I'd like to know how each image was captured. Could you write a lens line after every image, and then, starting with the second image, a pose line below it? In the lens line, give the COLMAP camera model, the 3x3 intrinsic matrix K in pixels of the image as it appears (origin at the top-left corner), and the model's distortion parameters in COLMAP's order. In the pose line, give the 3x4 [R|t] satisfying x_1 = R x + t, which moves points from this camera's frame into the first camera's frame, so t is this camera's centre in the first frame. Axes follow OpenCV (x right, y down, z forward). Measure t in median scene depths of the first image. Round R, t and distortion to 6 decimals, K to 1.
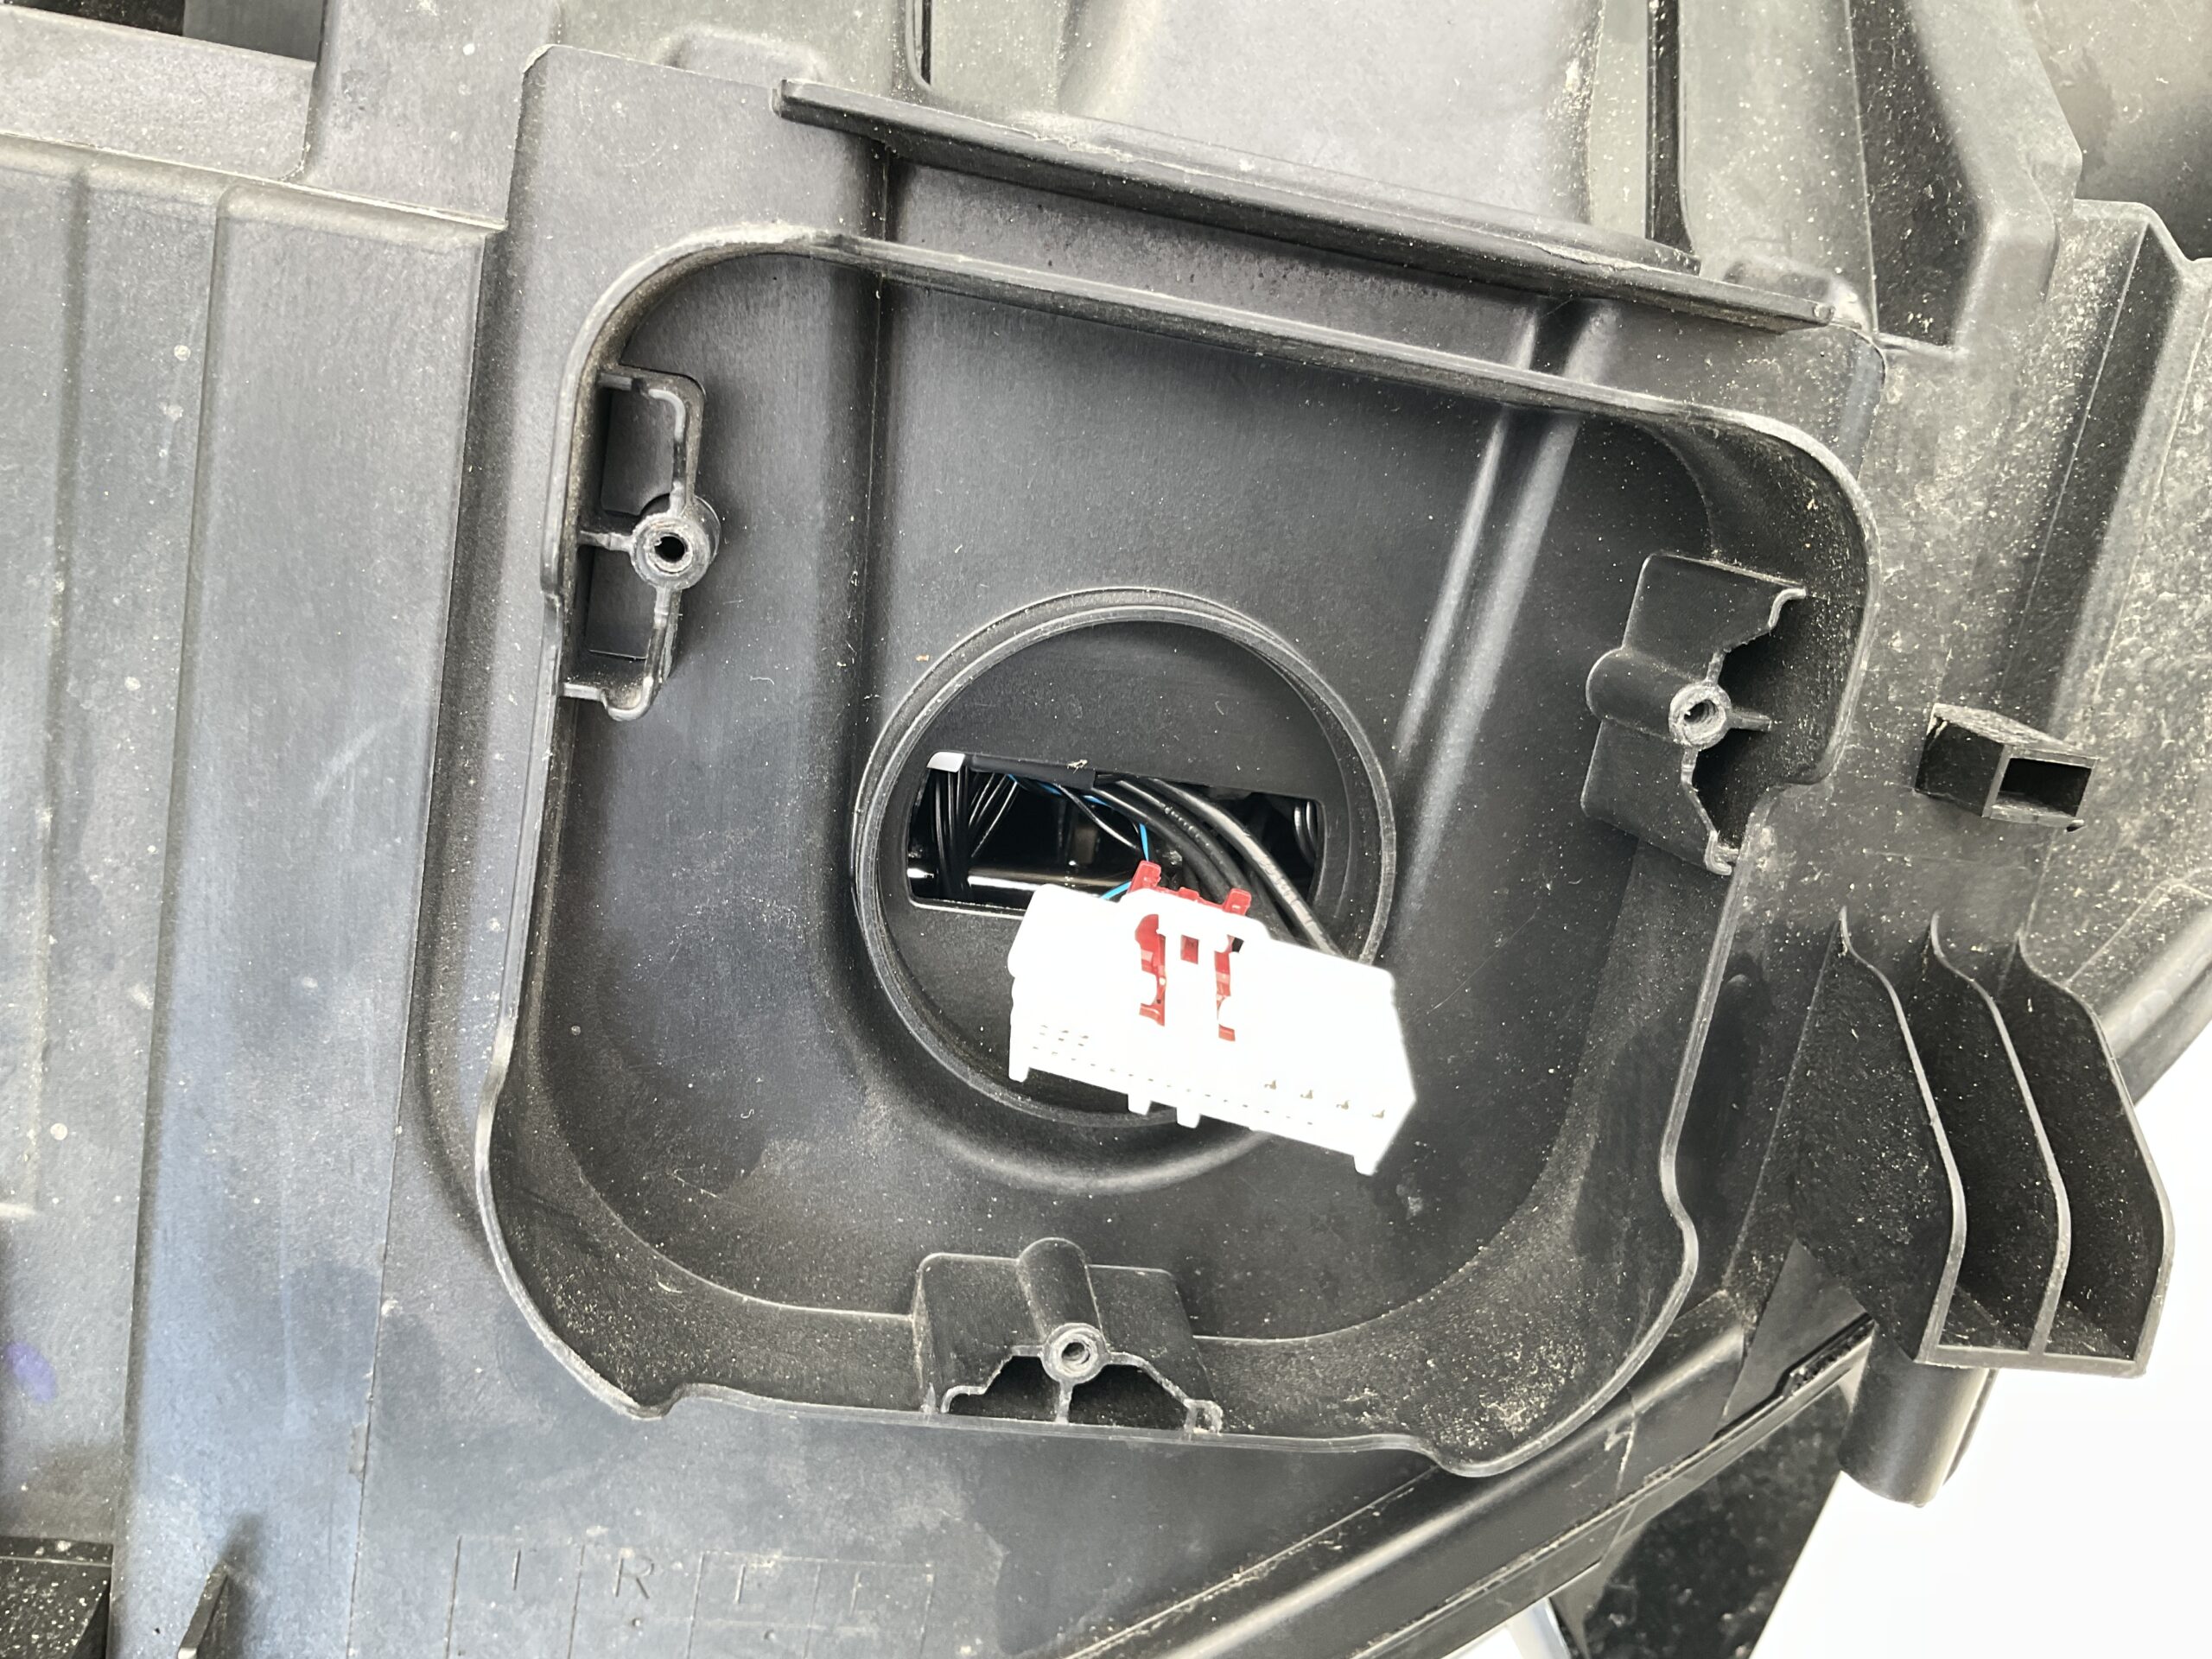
lens RADIAL K [[1846.6, 0, 1106.0], [0, 1846.6, 829.5], [0, 0, 1]] dist [0.102404, -0.244788]
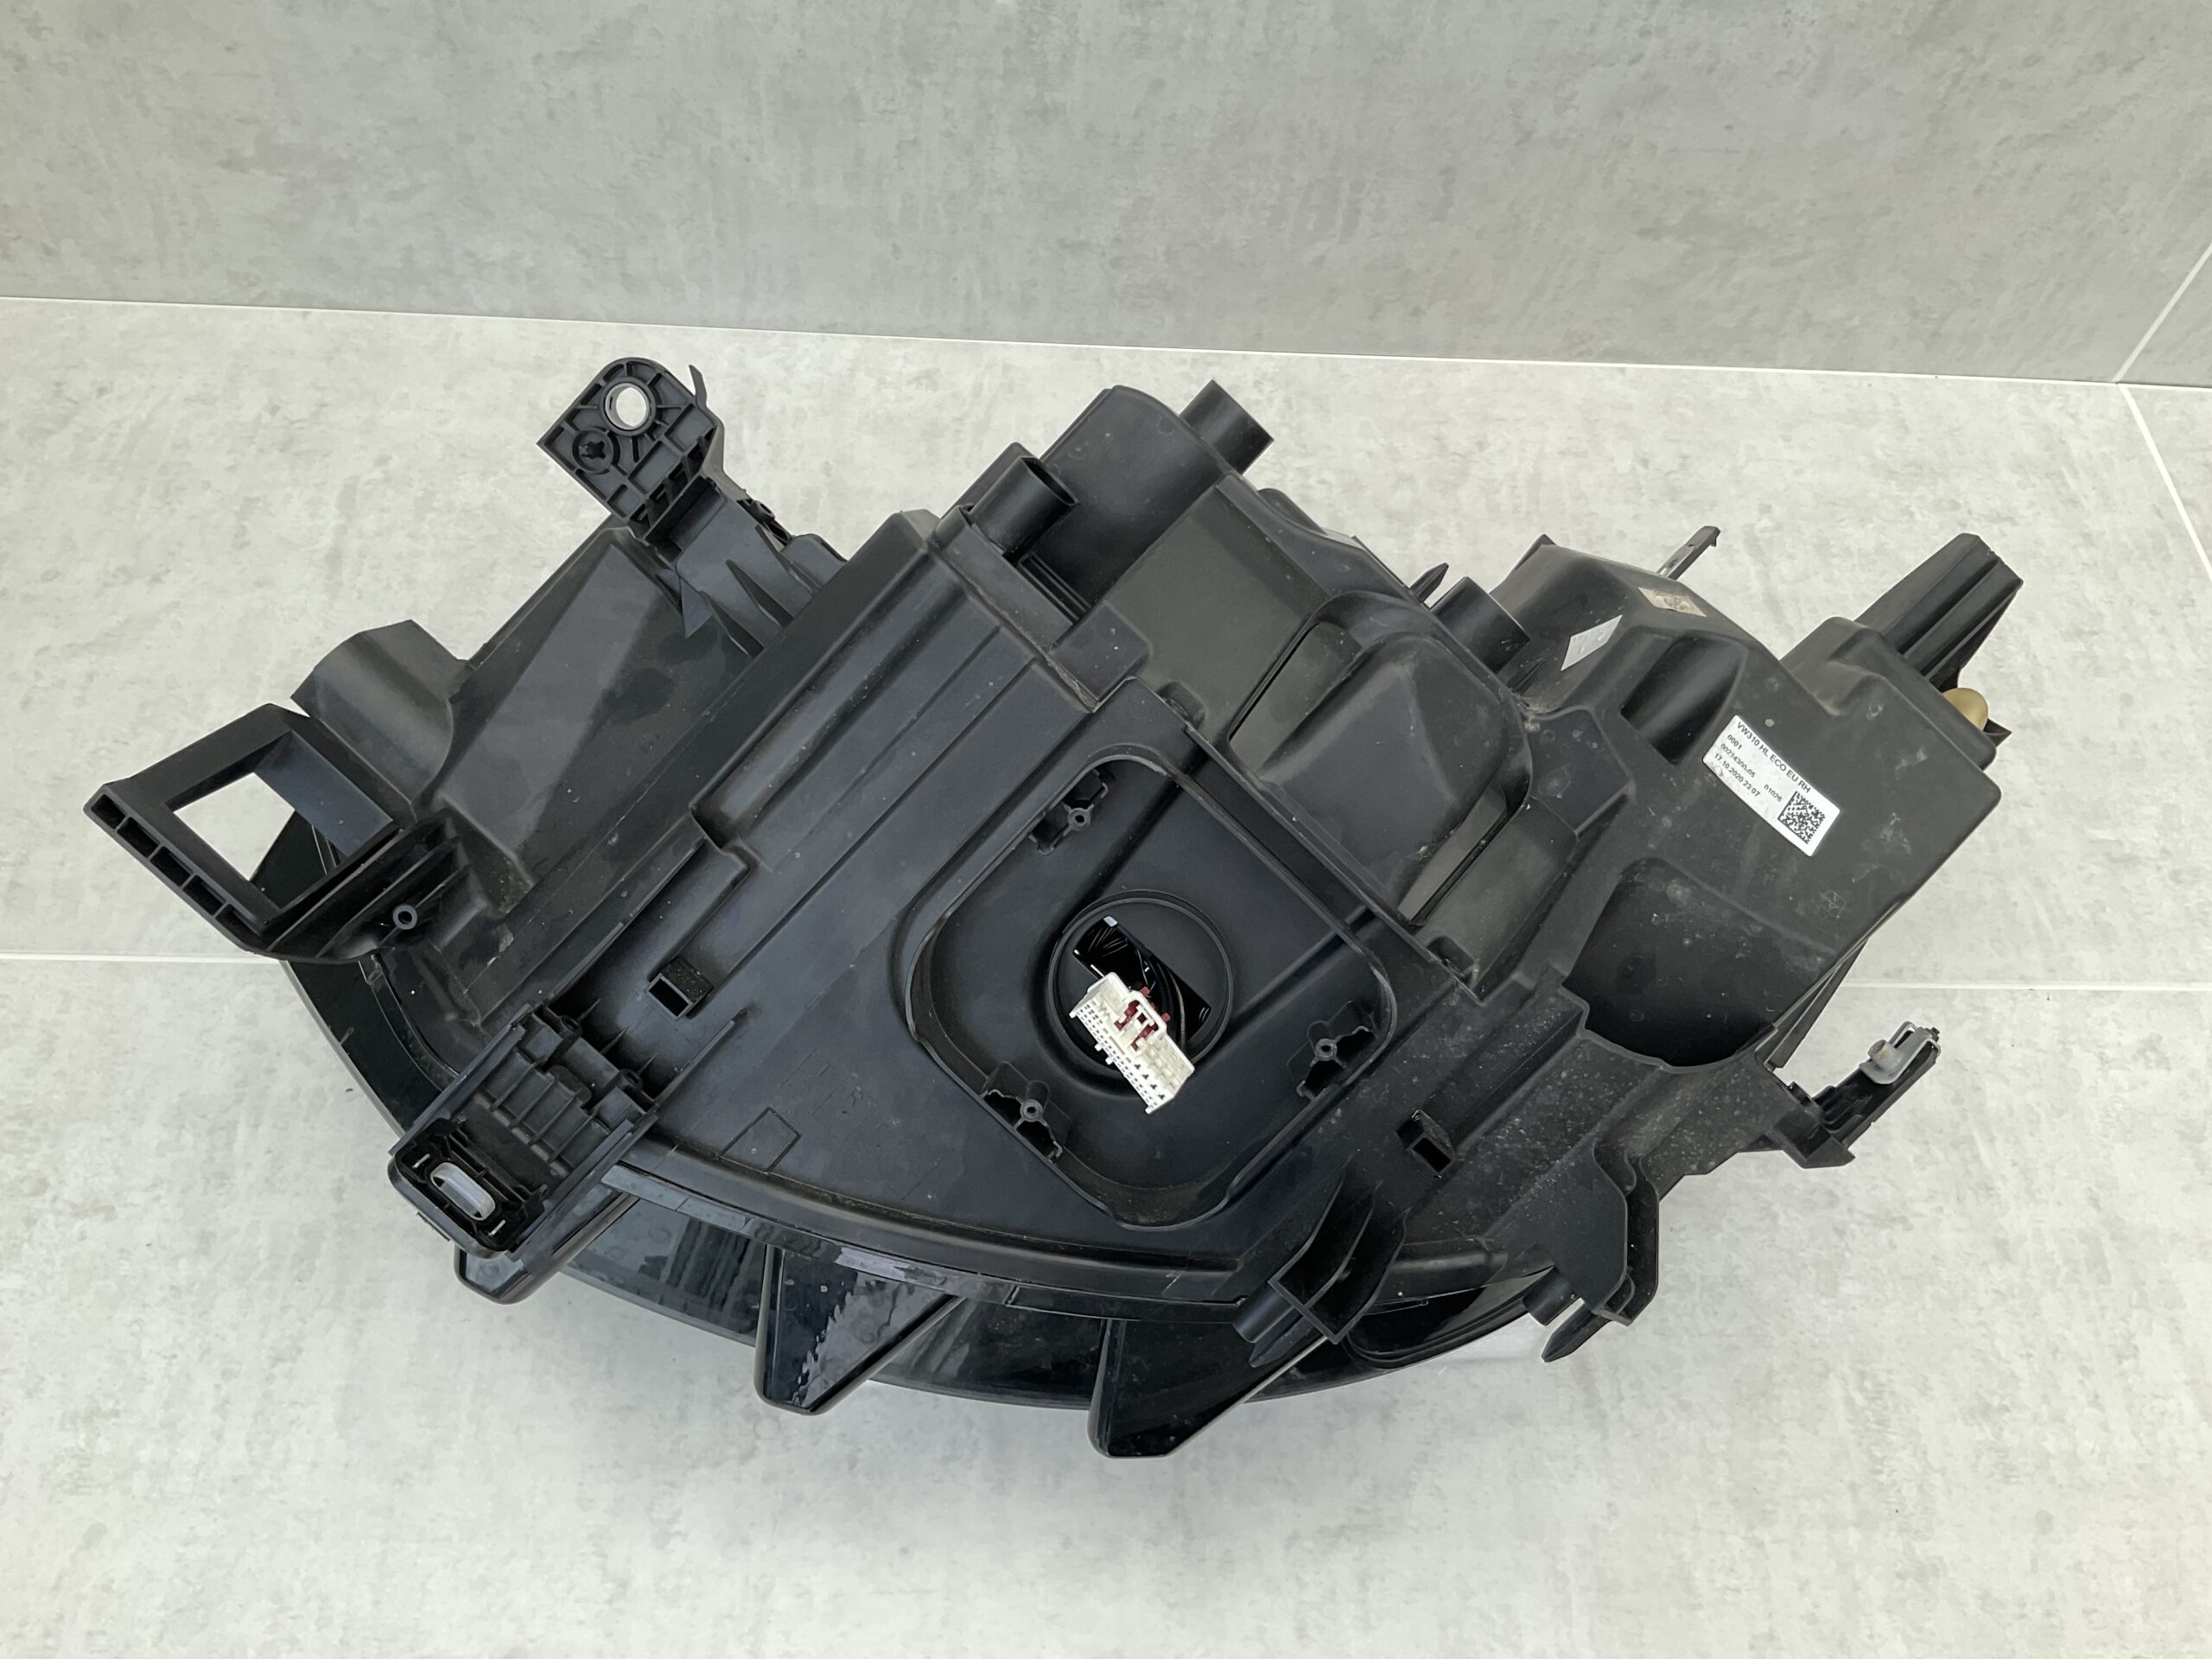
lens RADIAL K [[1855.1, 0, 1106.0], [0, 1855.1, 829.5], [0, 0, 1]] dist [0.061883, -0.142893]
pose [[0.817394, 0.556972, -0.147139, 0.265071], [-0.572786, 0.813036, -0.104347, 0.160472], [0.061511, 0.169572, 0.983596, -1.963224]]
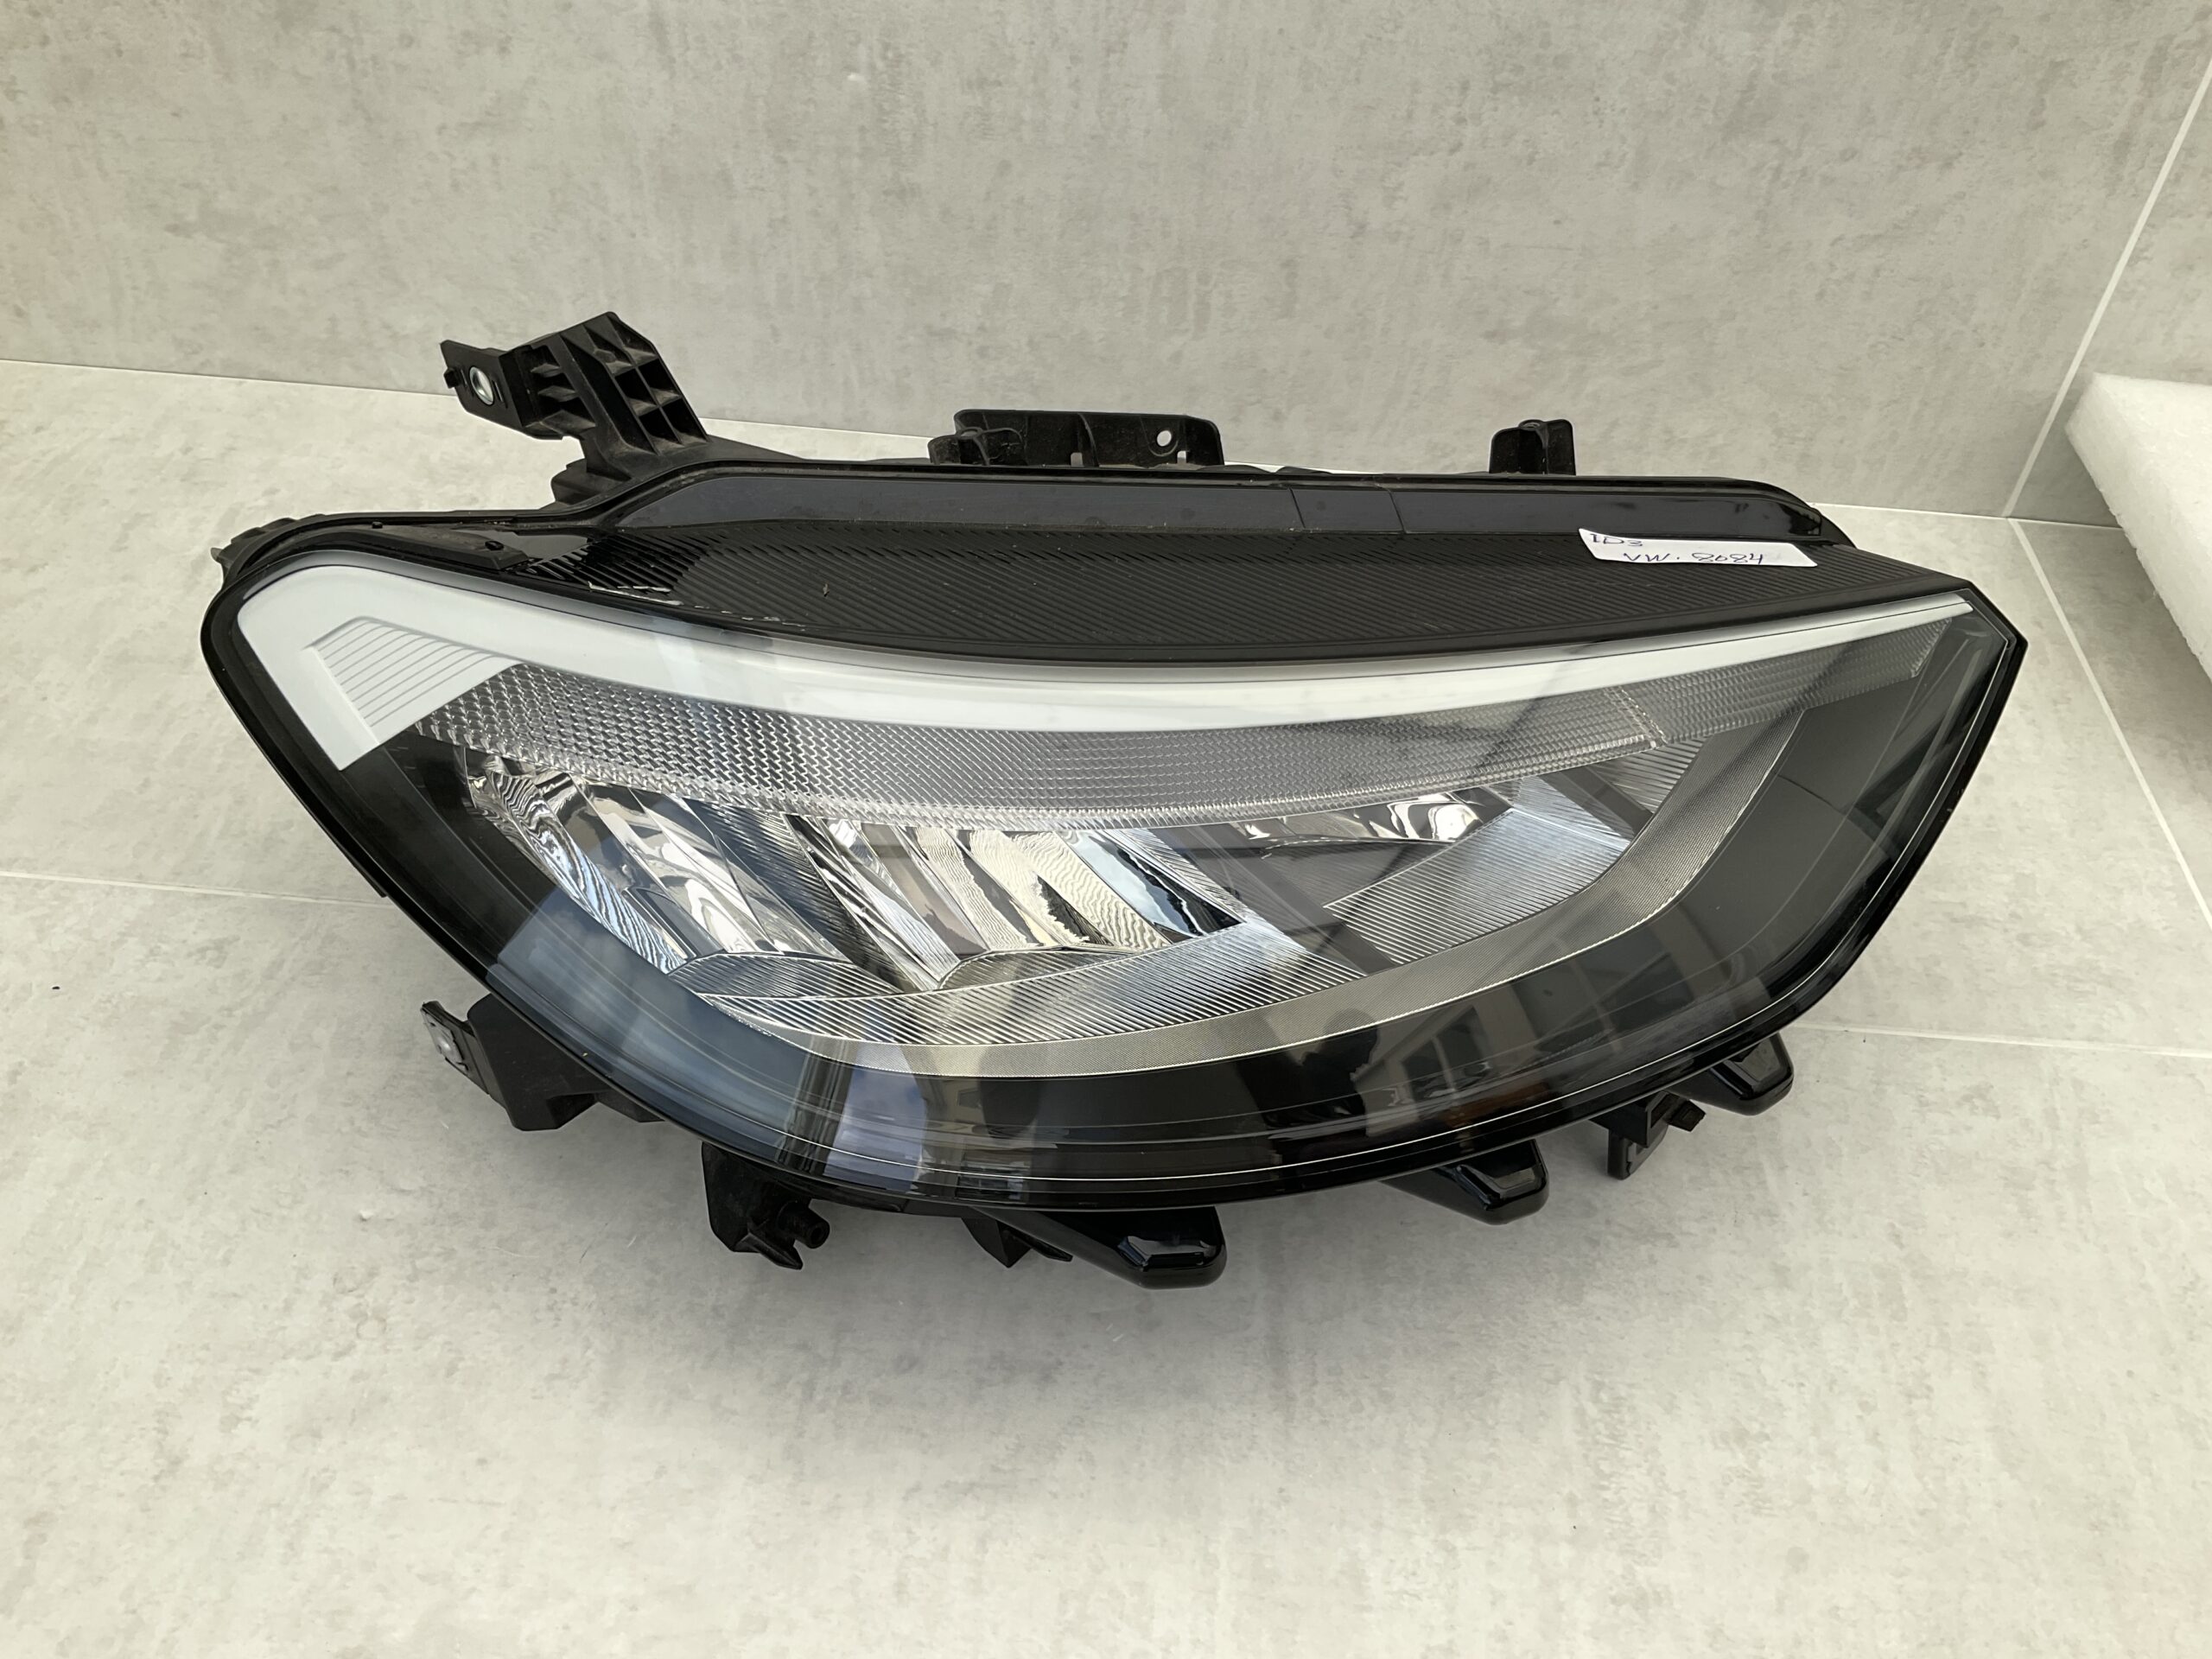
lens RADIAL K [[1846.6, 0, 1106.0], [0, 1846.6, 829.5], [0, 0, 1]] dist [0.102404, -0.244788]
pose [[0.765911, 0.545252, -0.340707, 1.210161], [-0.630367, 0.741136, -0.230987, 0.325437], [0.126565, 0.391686, 0.911353, -1.610826]]
